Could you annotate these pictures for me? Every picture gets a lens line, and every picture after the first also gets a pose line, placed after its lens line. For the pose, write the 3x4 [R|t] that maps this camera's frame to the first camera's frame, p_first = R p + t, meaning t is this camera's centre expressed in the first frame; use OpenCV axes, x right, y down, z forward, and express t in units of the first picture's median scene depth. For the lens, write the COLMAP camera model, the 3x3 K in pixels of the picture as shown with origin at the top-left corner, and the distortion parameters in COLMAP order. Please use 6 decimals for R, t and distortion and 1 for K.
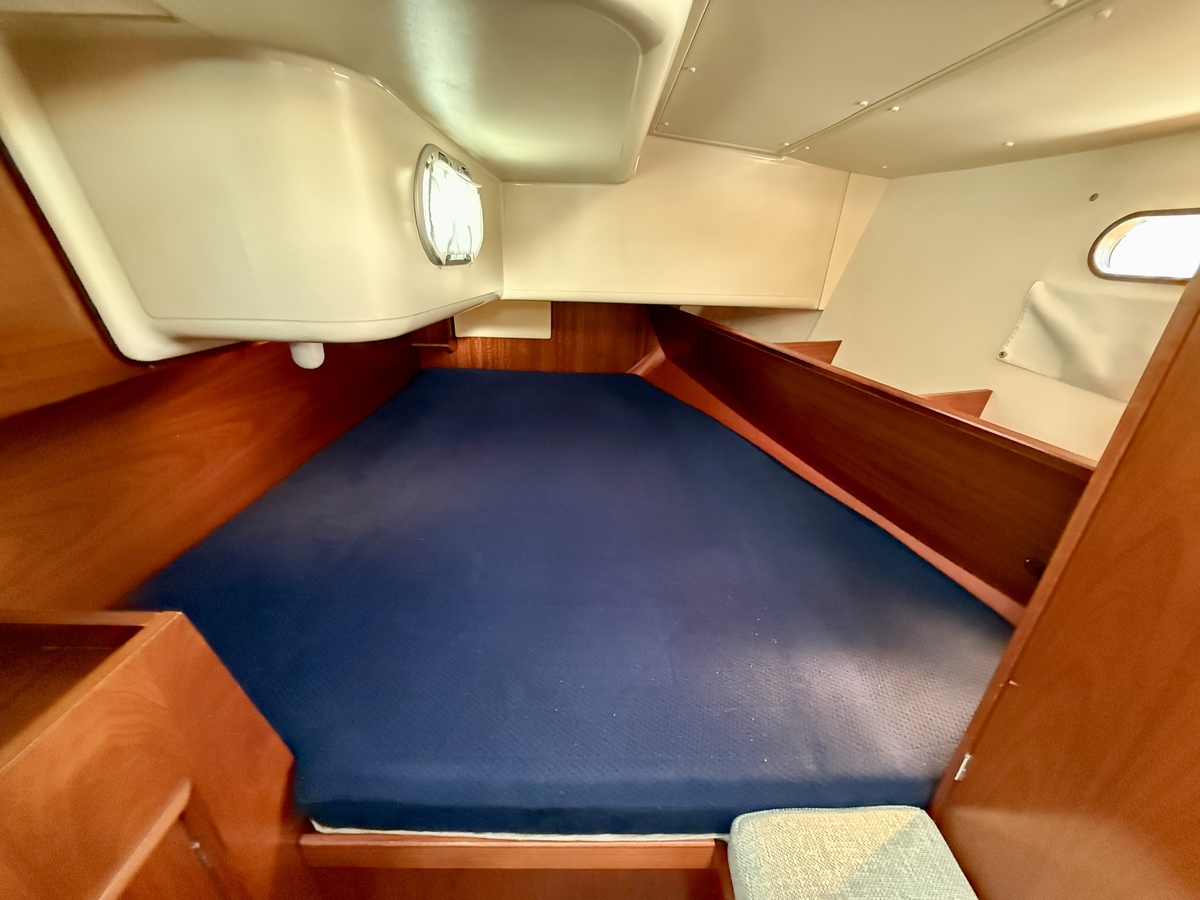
lens RADIAL K [[479.7, 0, 602.5], [0, 479.7, 450.8], [0, 0, 1]] dist [-0.000339, 0.000041]
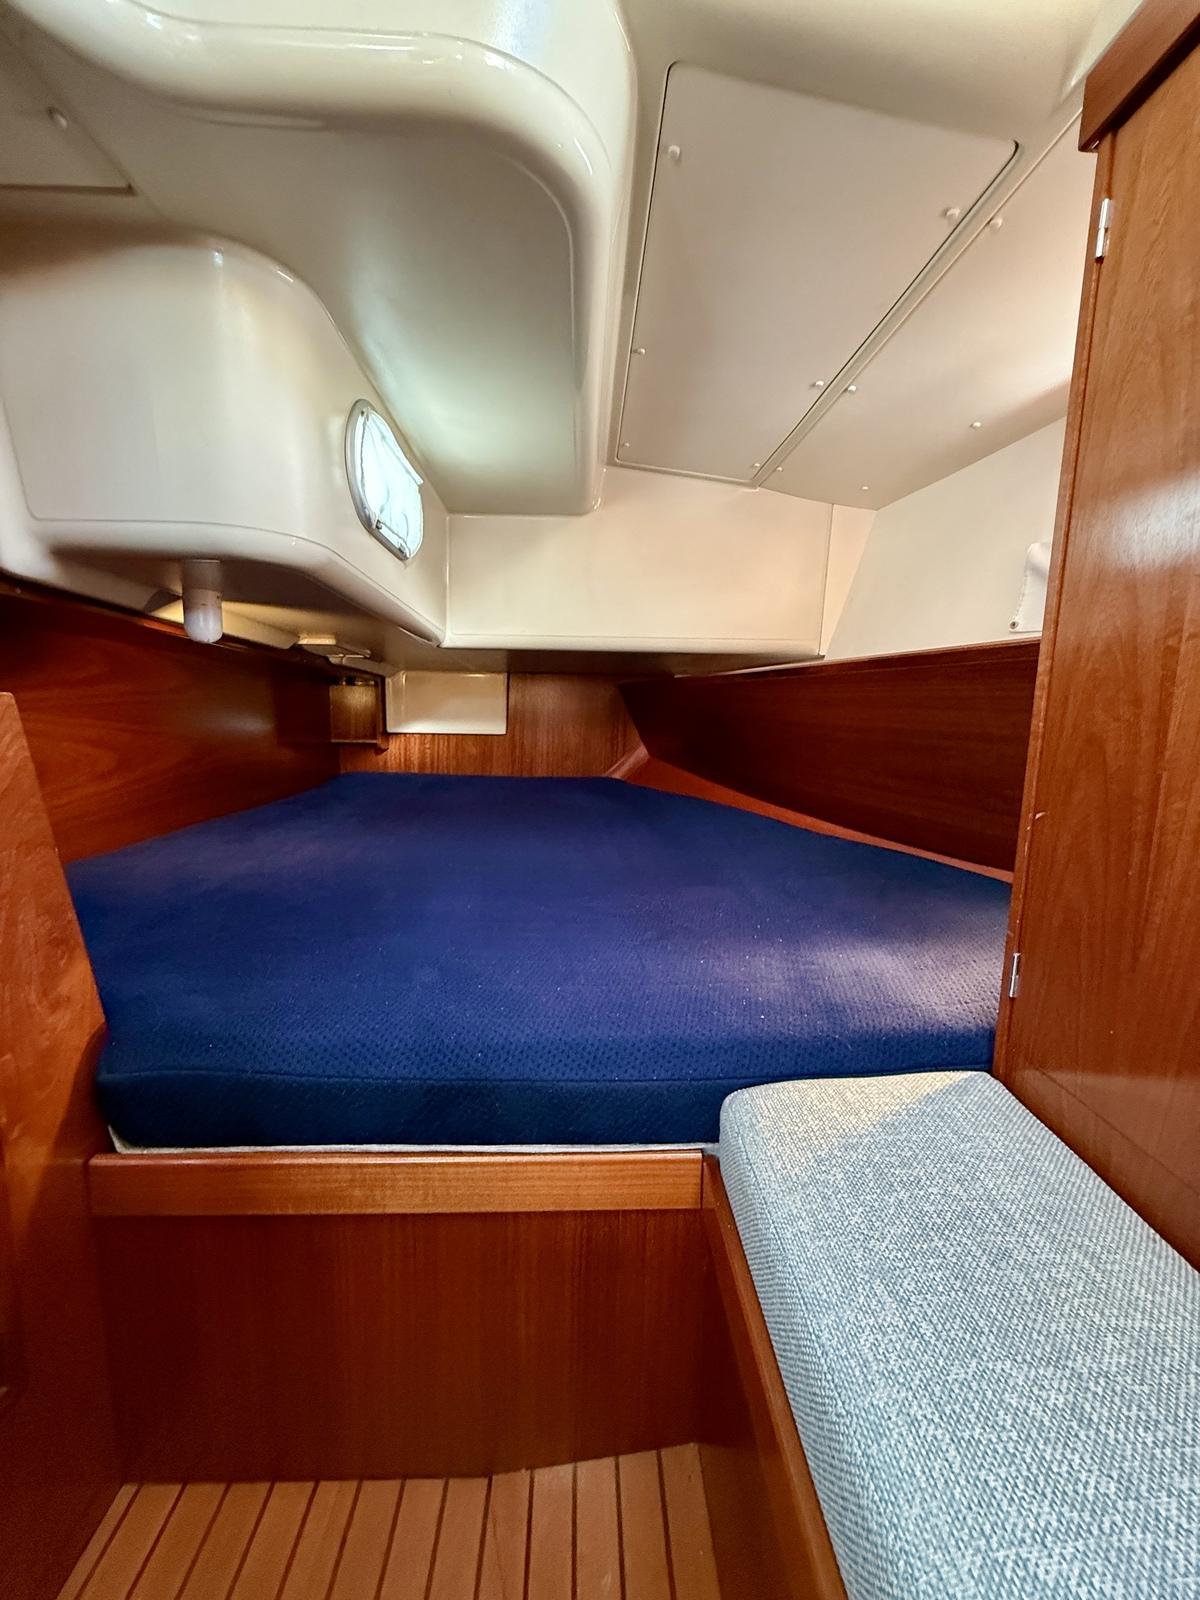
lens RADIAL K [[639.6, 0, 599.9], [0, 639.6, 800.4], [0, 0, 1]] dist [-0.000339, 0.000041]
pose [[0.999576, -0.012641, 0.026242, 0.030222], [0.019225, 0.963132, -0.268340, 0.248444], [-0.021883, 0.268731, 0.962967, -0.009189]]
